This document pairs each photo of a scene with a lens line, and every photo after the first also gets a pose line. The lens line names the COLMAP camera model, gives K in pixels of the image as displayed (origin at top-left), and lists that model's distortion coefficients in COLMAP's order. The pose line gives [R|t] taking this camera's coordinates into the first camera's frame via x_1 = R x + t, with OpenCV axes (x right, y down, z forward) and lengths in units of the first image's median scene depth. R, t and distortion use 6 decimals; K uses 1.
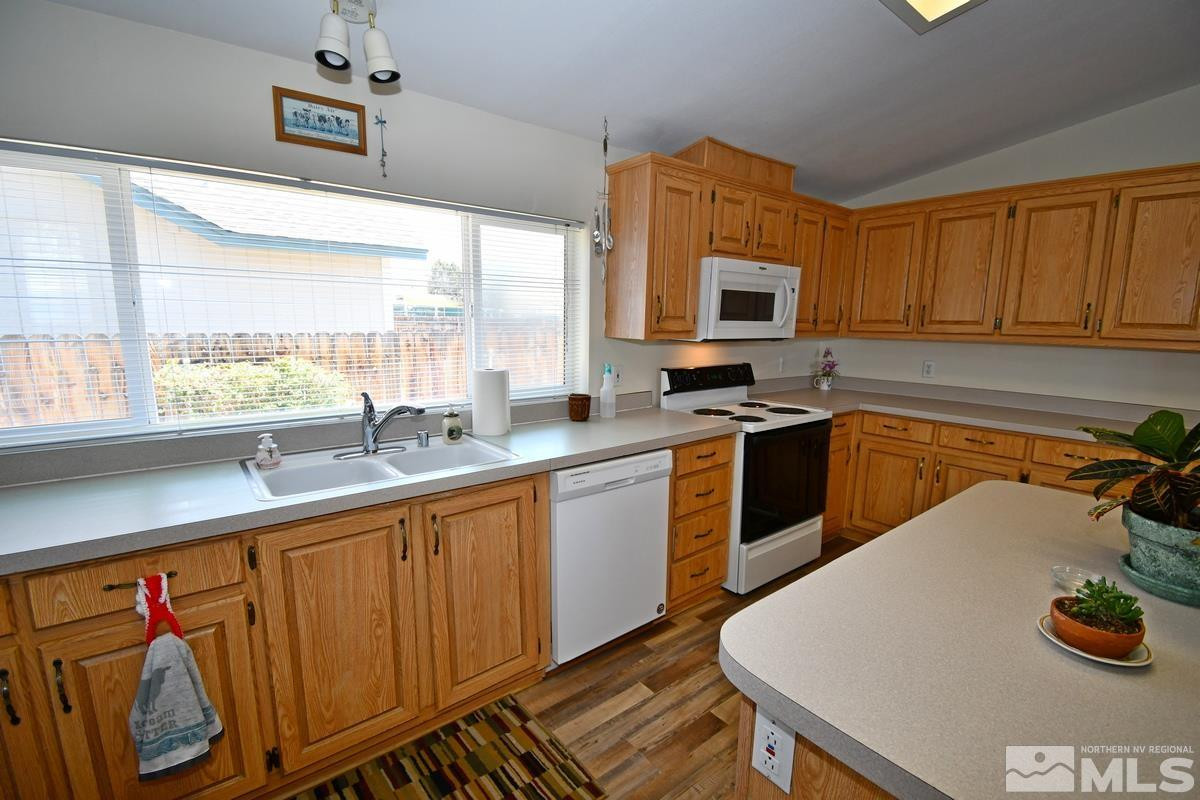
lens RADIAL K [[528.2, 0, 599.2], [0, 528.2, 410.1], [0, 0, 1]] dist [0.019657, -0.024099]
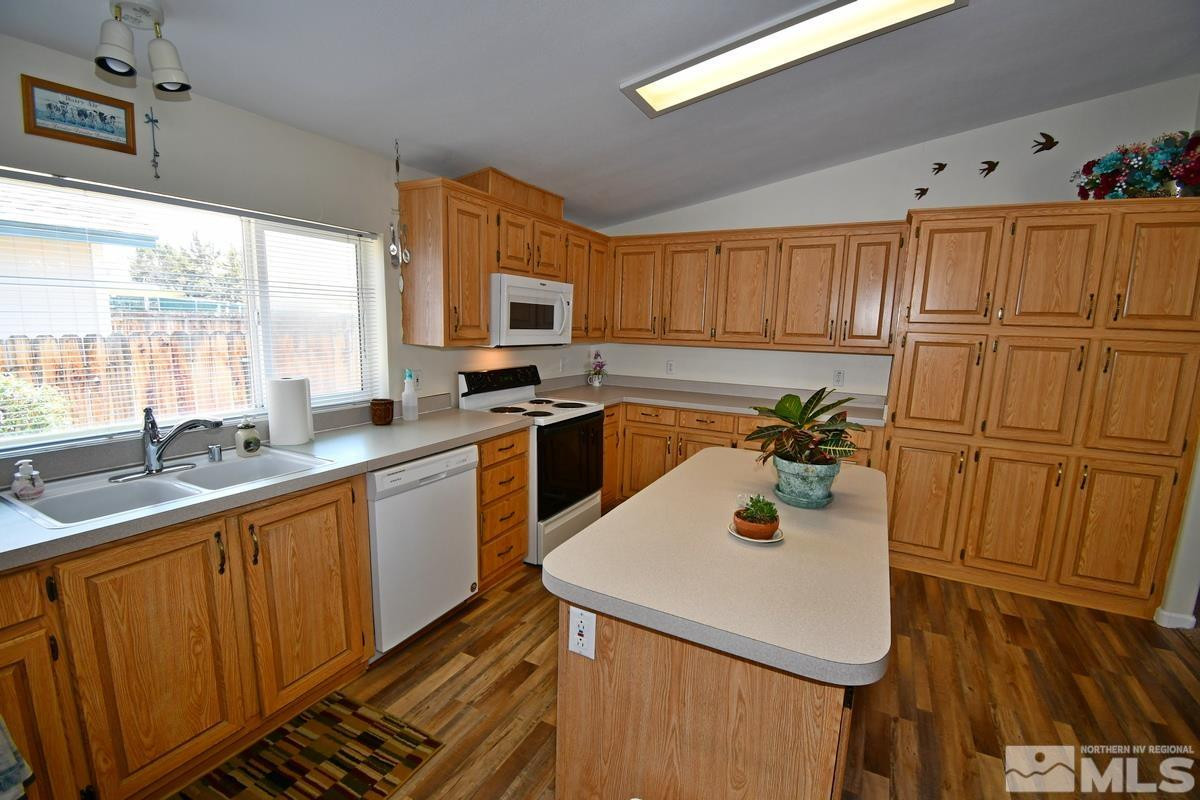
lens RADIAL K [[530.0, 0, 597.0], [0, 530.0, 406.8], [0, 0, 1]] dist [0.020084, -0.022252]
pose [[0.917786, -0.050043, 0.393909, -0.080670], [0.051535, 0.998648, 0.006798, -0.000726], [-0.393716, 0.014061, 0.919124, -0.168647]]
